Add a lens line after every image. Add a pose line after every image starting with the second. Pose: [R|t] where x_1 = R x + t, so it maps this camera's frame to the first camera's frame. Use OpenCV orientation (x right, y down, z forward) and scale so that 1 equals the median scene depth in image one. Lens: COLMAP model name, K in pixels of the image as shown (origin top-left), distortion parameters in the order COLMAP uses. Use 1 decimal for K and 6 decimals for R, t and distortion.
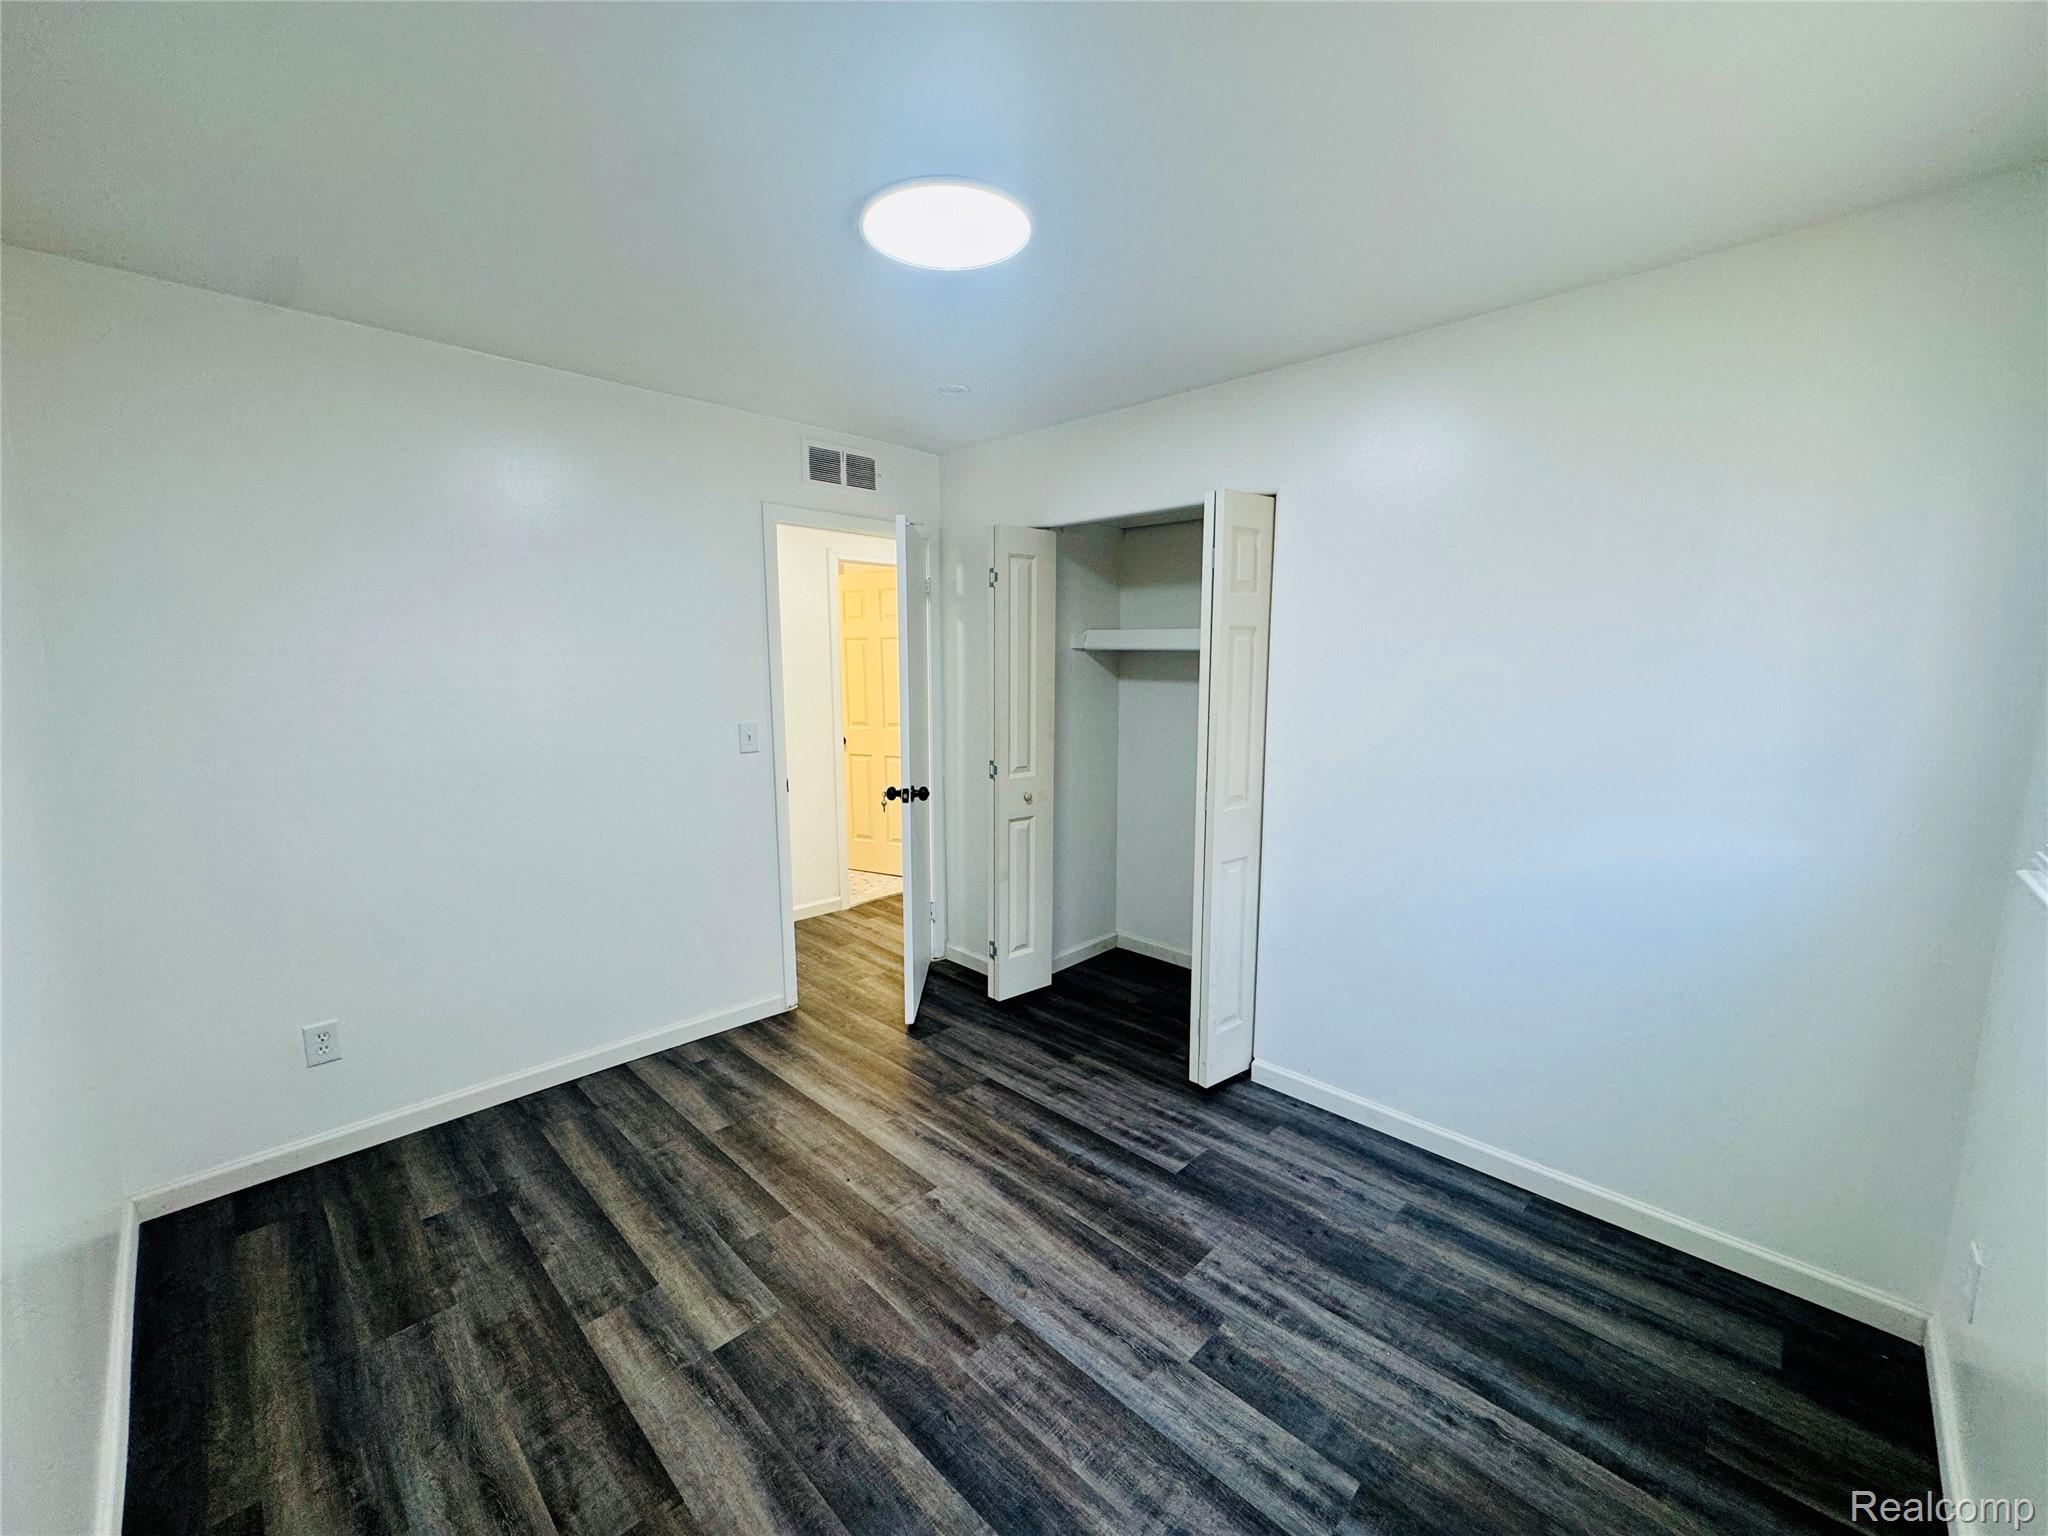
lens RADIAL K [[813.6, 0, 1024.3], [0, 813.6, 768.0], [0, 0, 1]] dist [-0.001987, -0.000020]
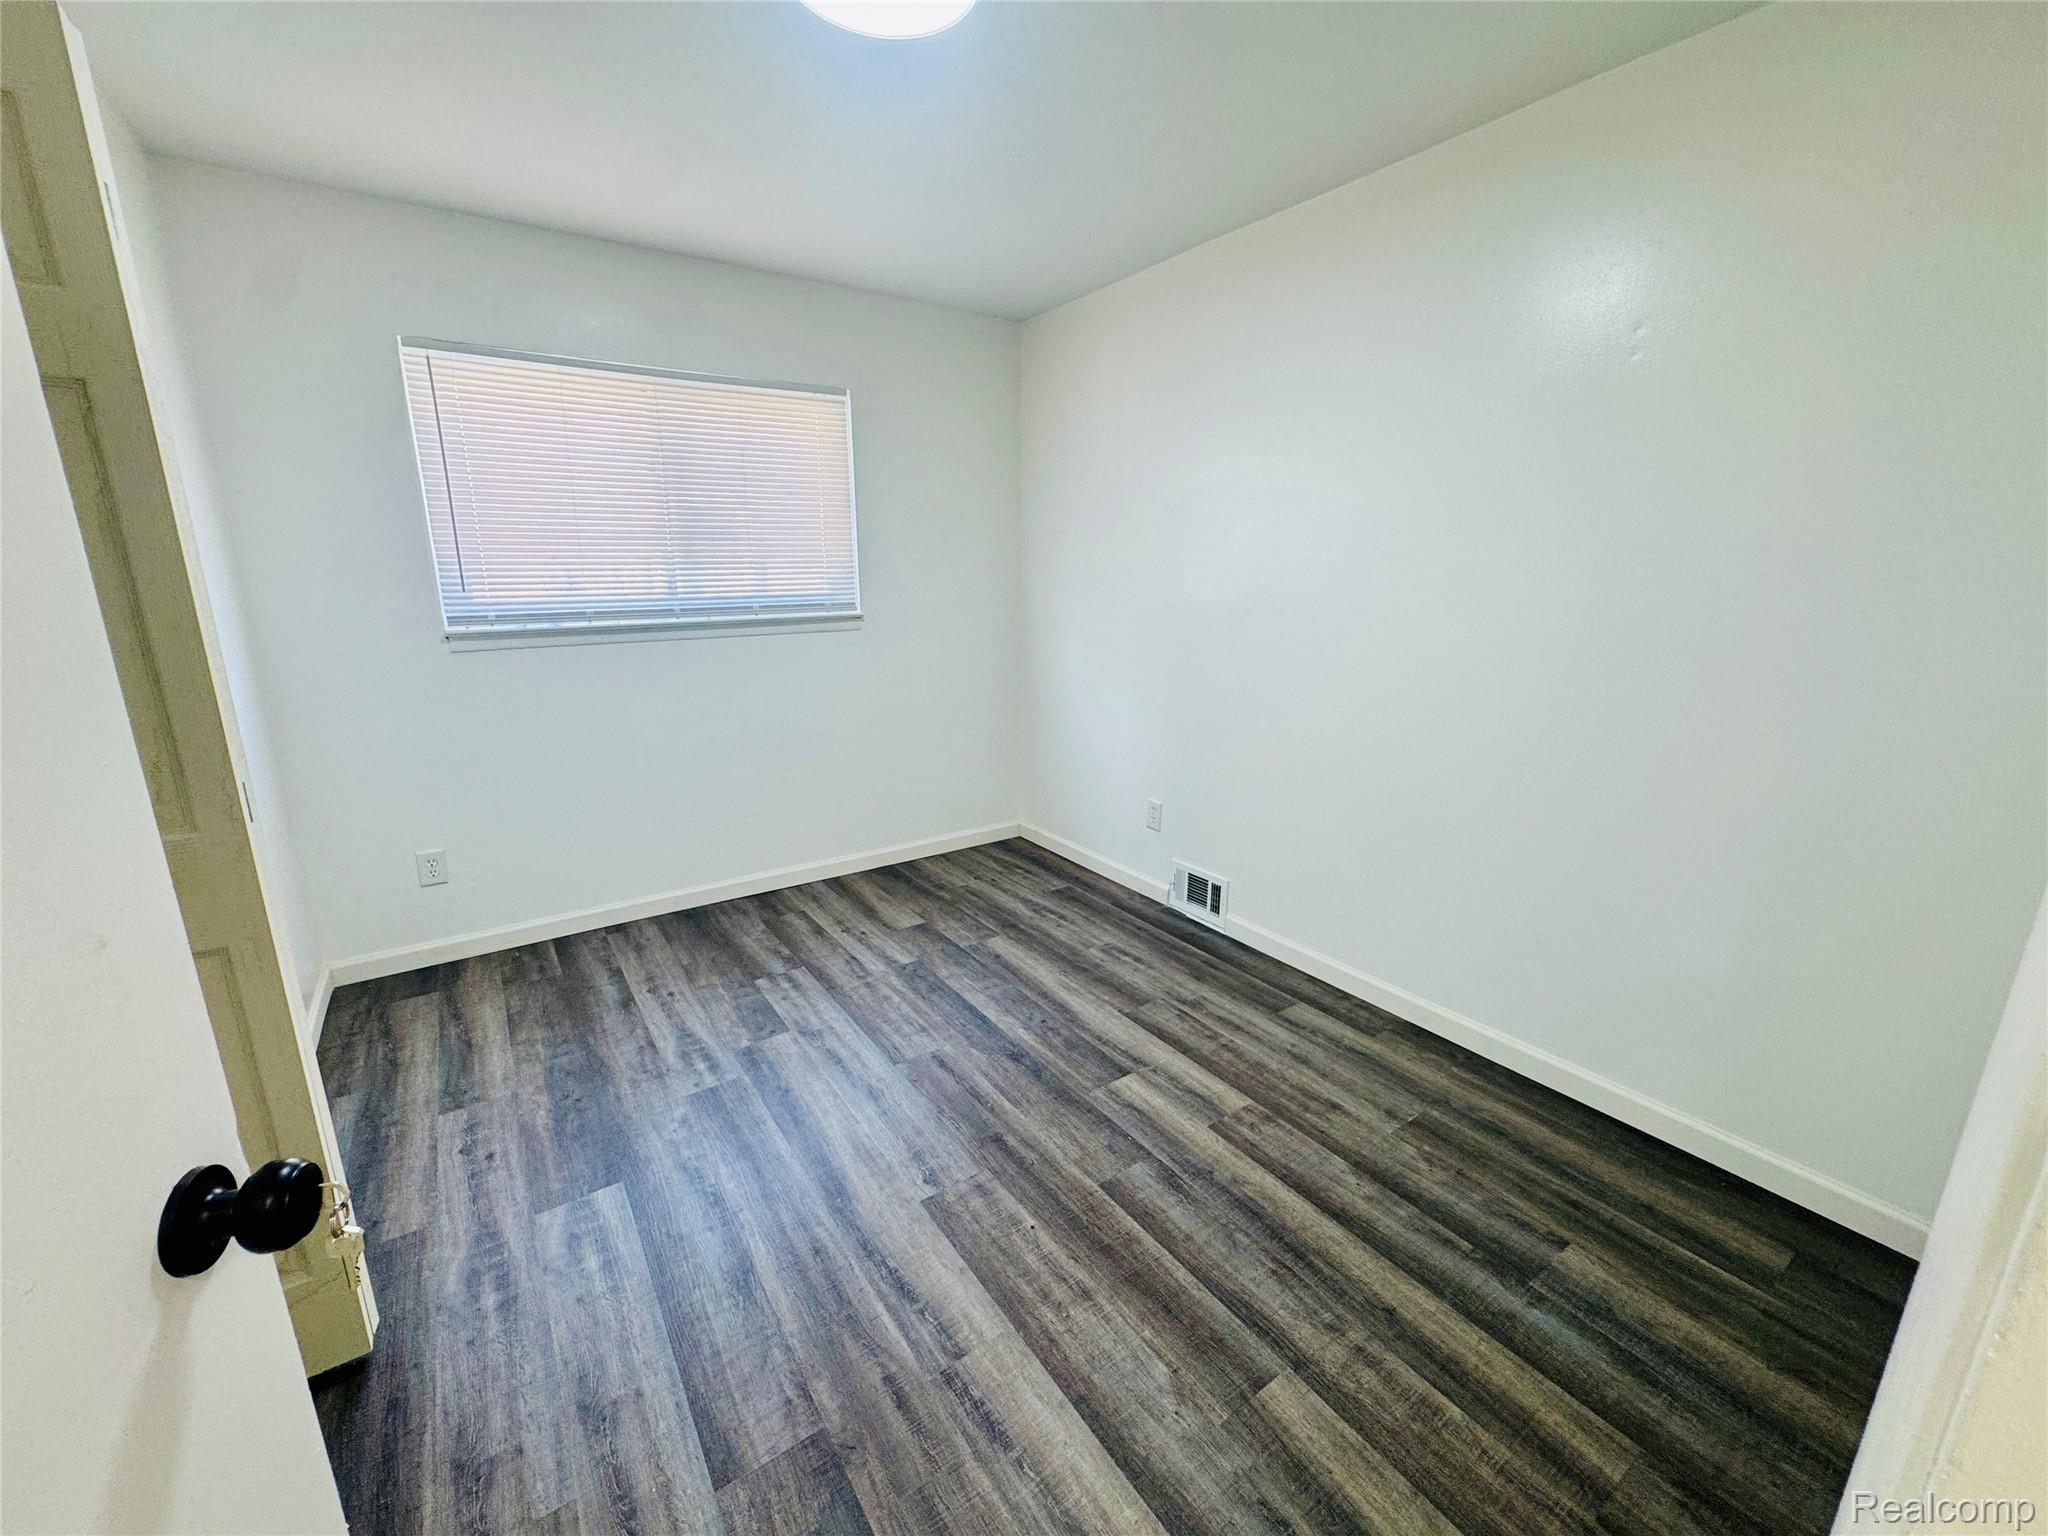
lens RADIAL K [[813.6, 0, 1024.3], [0, 813.6, 768.0], [0, 0, 1]] dist [-0.001987, -0.000020]
pose [[-0.980745, -0.048443, 0.189188, -0.385951], [0.025964, 0.927801, 0.372172, -0.180628], [-0.193558, 0.369918, -0.908678, 1.783855]]
